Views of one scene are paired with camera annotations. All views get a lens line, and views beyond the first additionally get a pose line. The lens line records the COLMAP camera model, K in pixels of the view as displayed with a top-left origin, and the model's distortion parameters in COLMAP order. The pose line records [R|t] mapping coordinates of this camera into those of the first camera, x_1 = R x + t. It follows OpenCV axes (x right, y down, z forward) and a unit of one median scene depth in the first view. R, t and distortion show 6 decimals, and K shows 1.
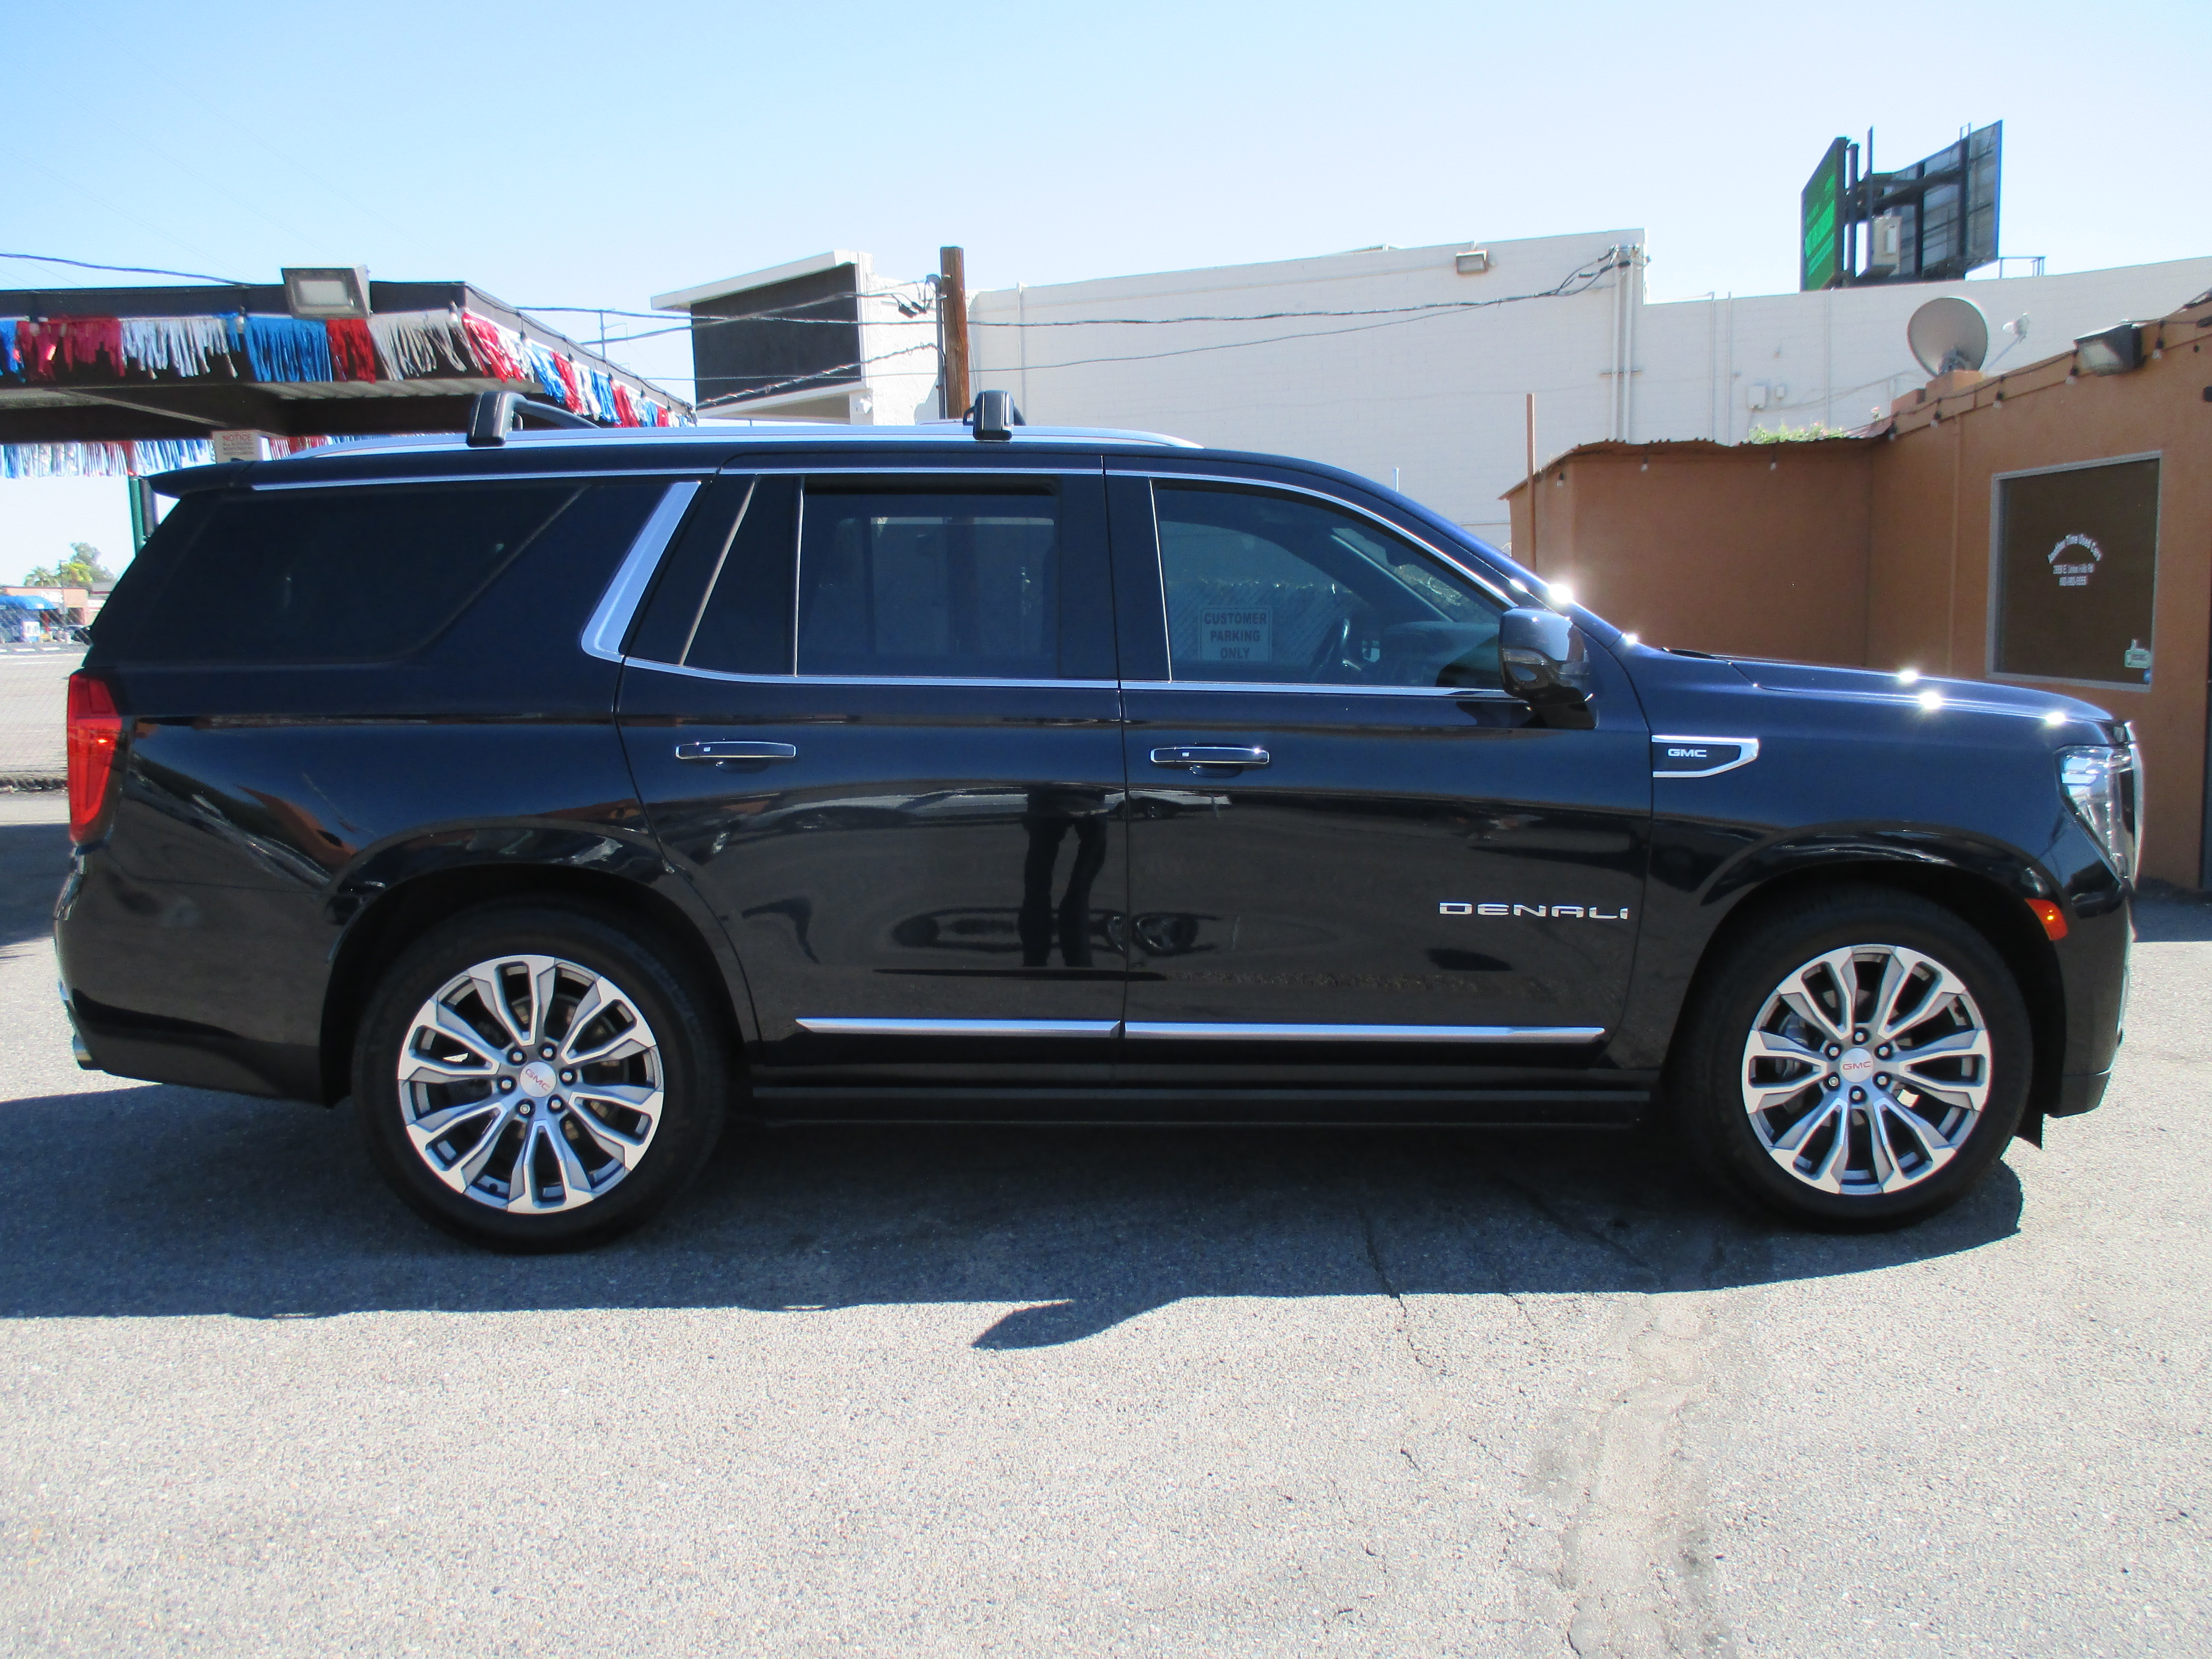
lens RADIAL K [[1776.6, 0, 1106.0], [0, 1776.6, 829.5], [0, 0, 1]] dist [-0.002170, 0.003451]
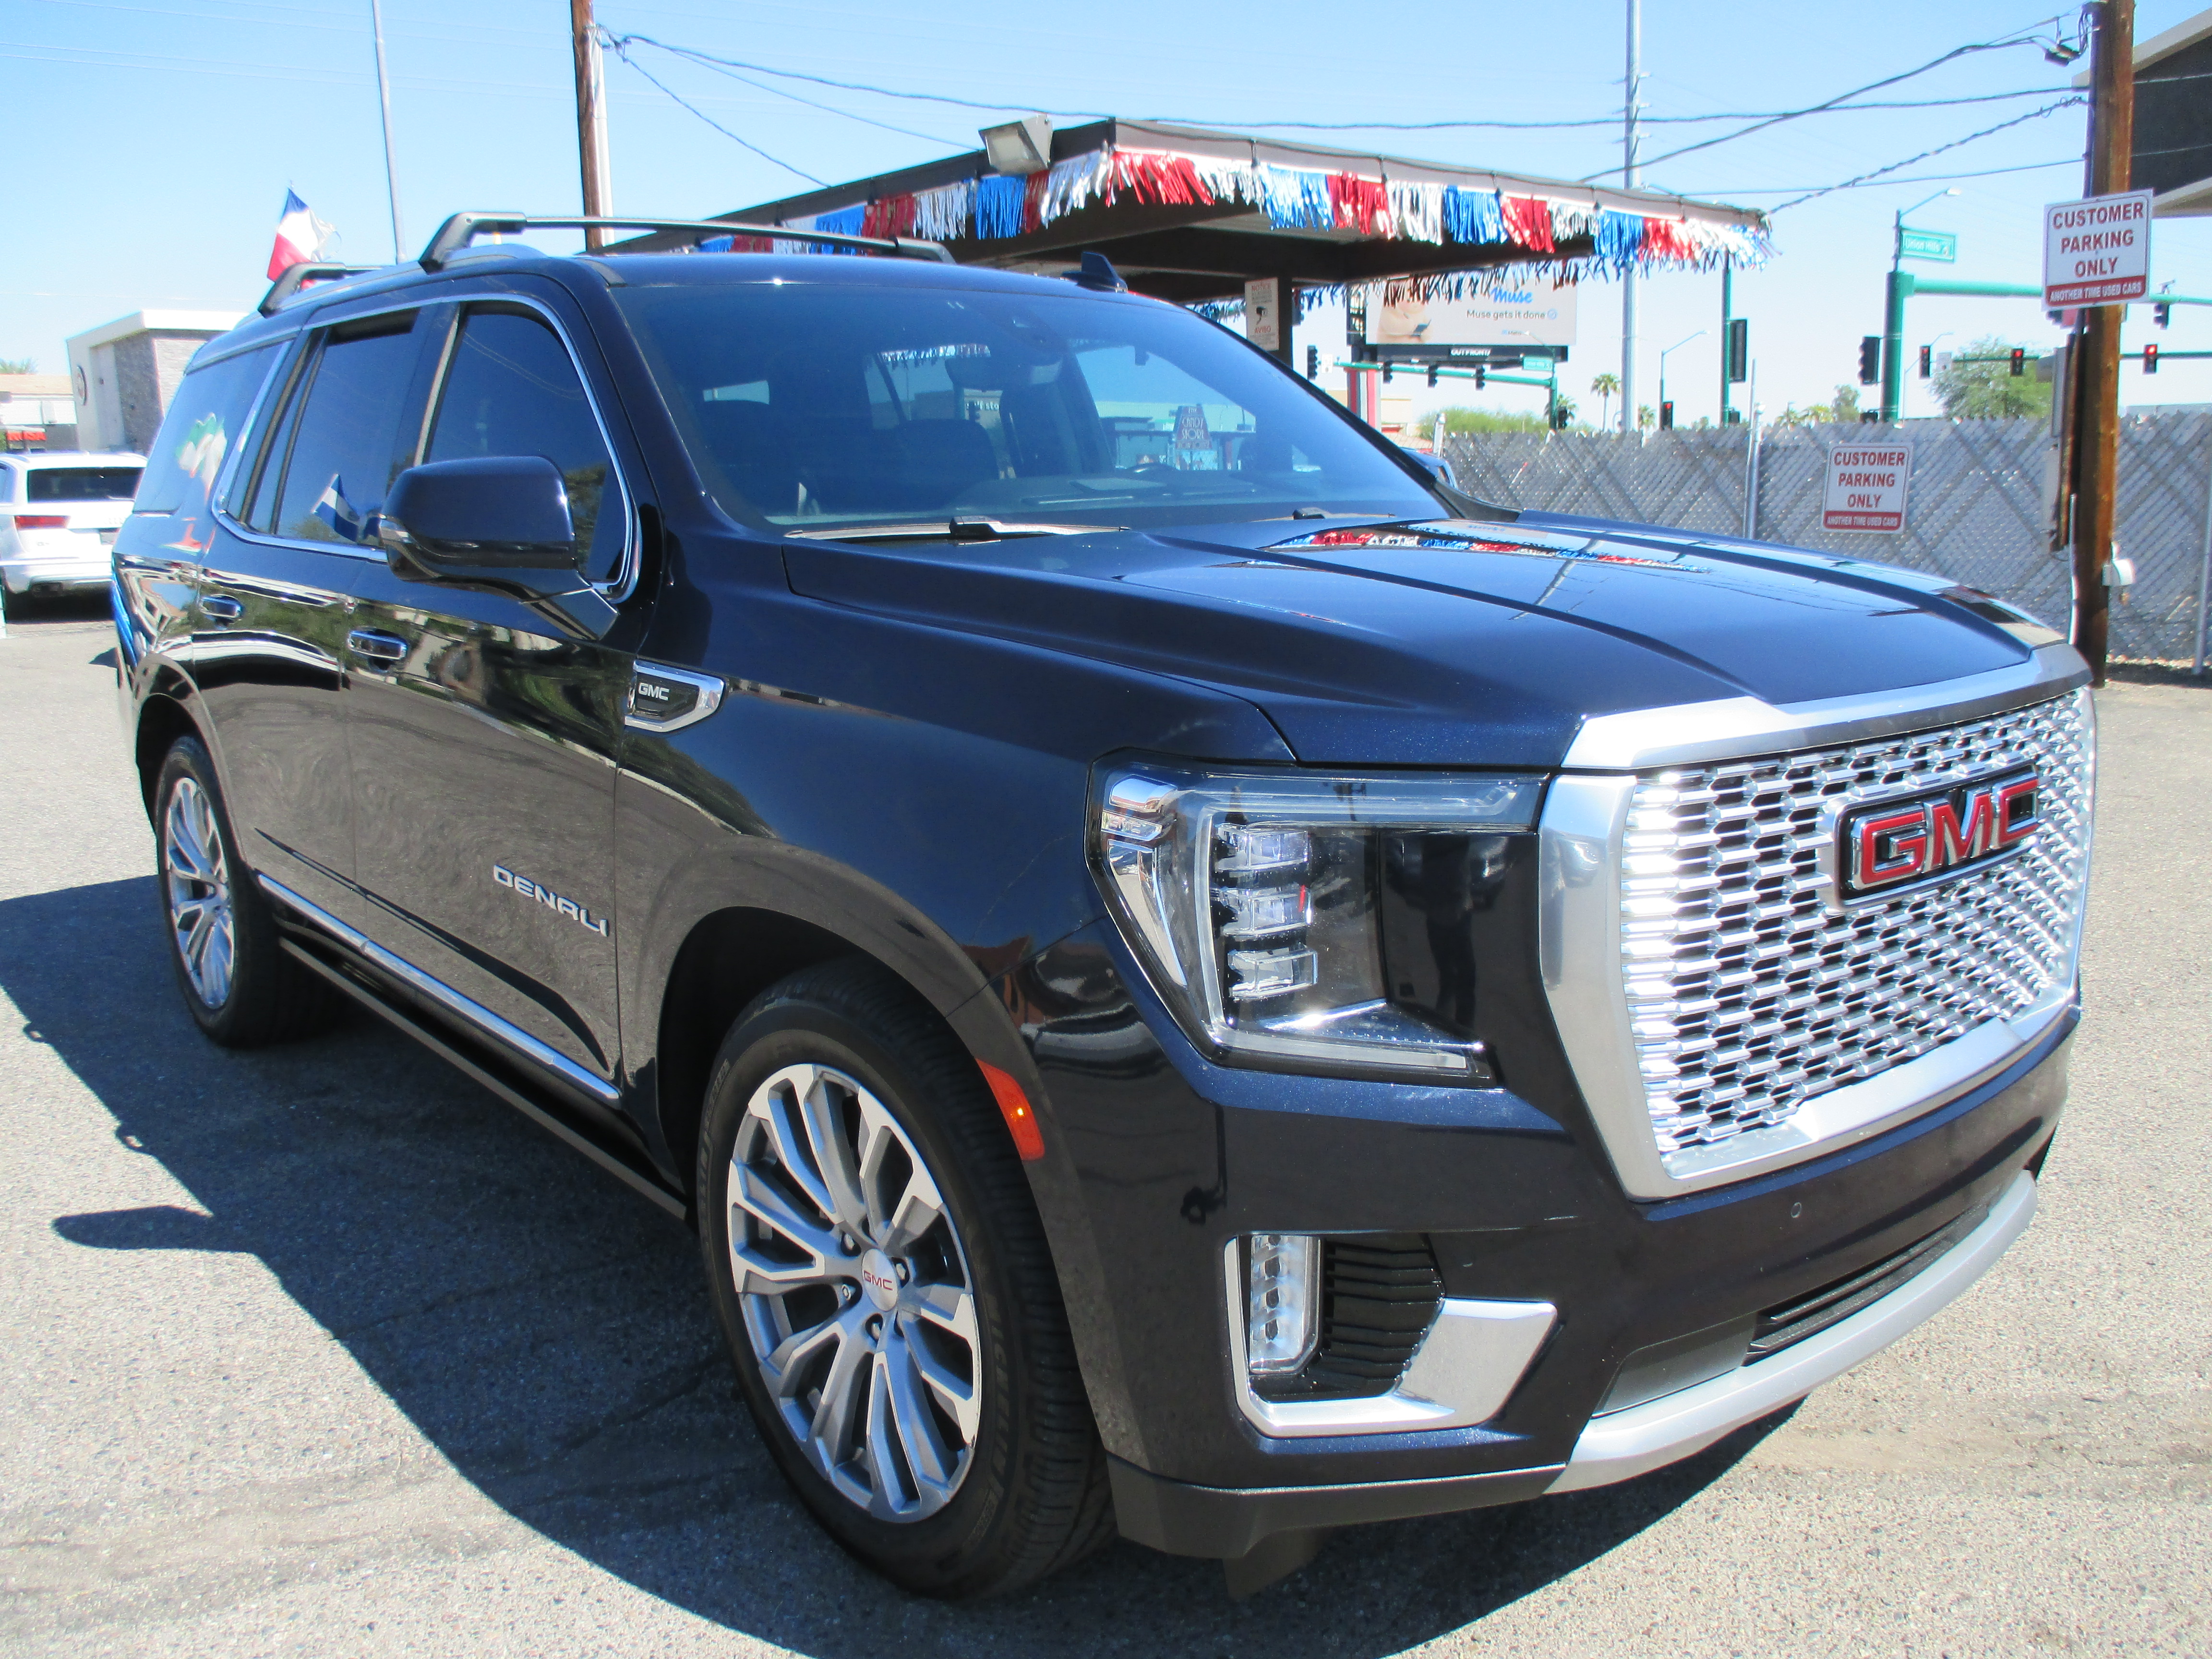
lens RADIAL K [[1776.6, 0, 1106.0], [0, 1776.6, 829.5], [0, 0, 1]] dist [-0.002170, 0.003451]
pose [[0.632398, 0.147765, -0.760420, 0.886611], [-0.077632, 0.988786, 0.127579, -0.084925], [0.770744, -0.021648, 0.636777, 0.715080]]
